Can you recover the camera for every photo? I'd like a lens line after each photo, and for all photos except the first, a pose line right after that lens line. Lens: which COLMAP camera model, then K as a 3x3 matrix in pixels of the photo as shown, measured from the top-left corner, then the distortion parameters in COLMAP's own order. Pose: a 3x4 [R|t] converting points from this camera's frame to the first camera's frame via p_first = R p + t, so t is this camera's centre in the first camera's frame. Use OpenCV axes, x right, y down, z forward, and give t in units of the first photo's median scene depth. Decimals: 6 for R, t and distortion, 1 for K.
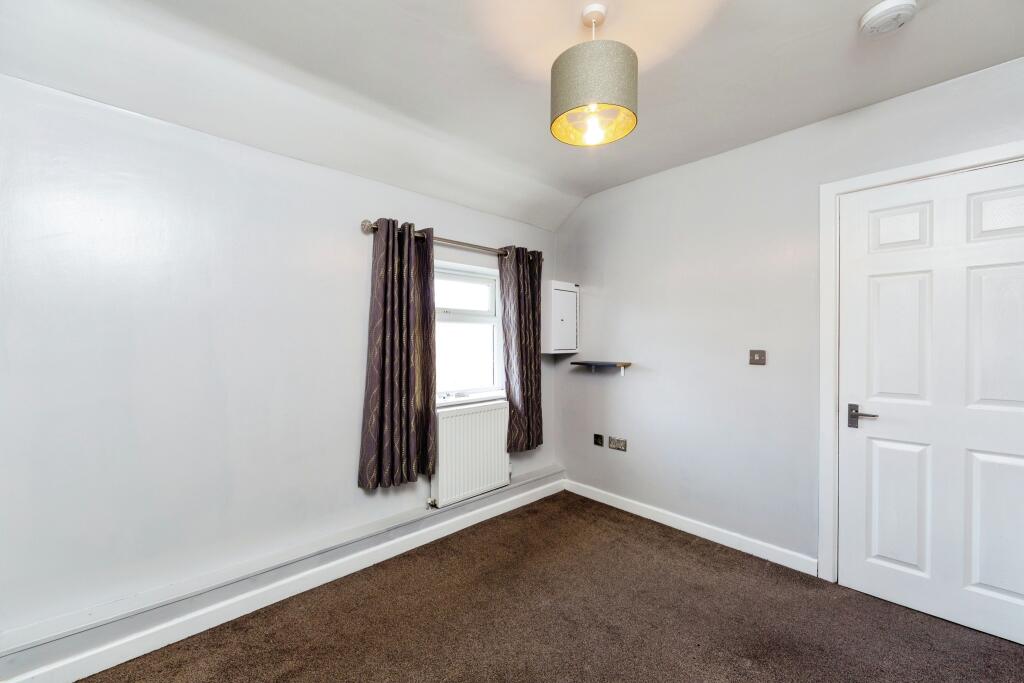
lens RADIAL K [[400.2, 0, 515.0], [0, 400.2, 339.8], [0, 0, 1]] dist [-0.000570, -0.000142]
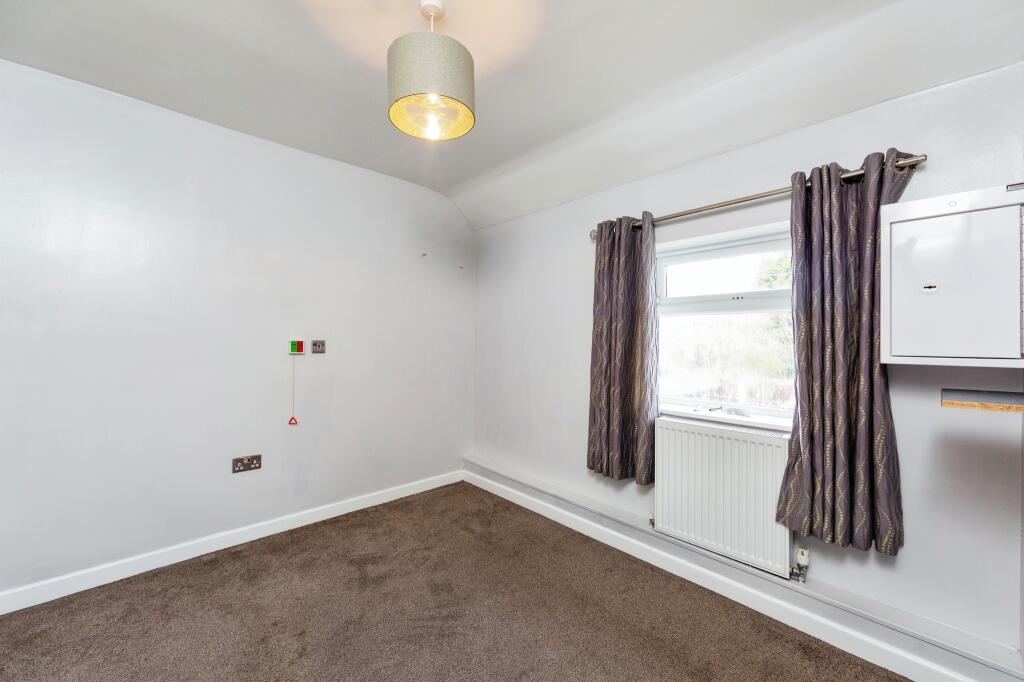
lens RADIAL K [[400.2, 0, 515.0], [0, 400.2, 339.3], [0, 0, 1]] dist [-0.000570, -0.000142]
pose [[-0.006480, -0.005664, -0.999963, 0.680019], [-0.008836, 0.999945, -0.005606, 0.015946], [0.999940, 0.008799, -0.006530, 0.701187]]
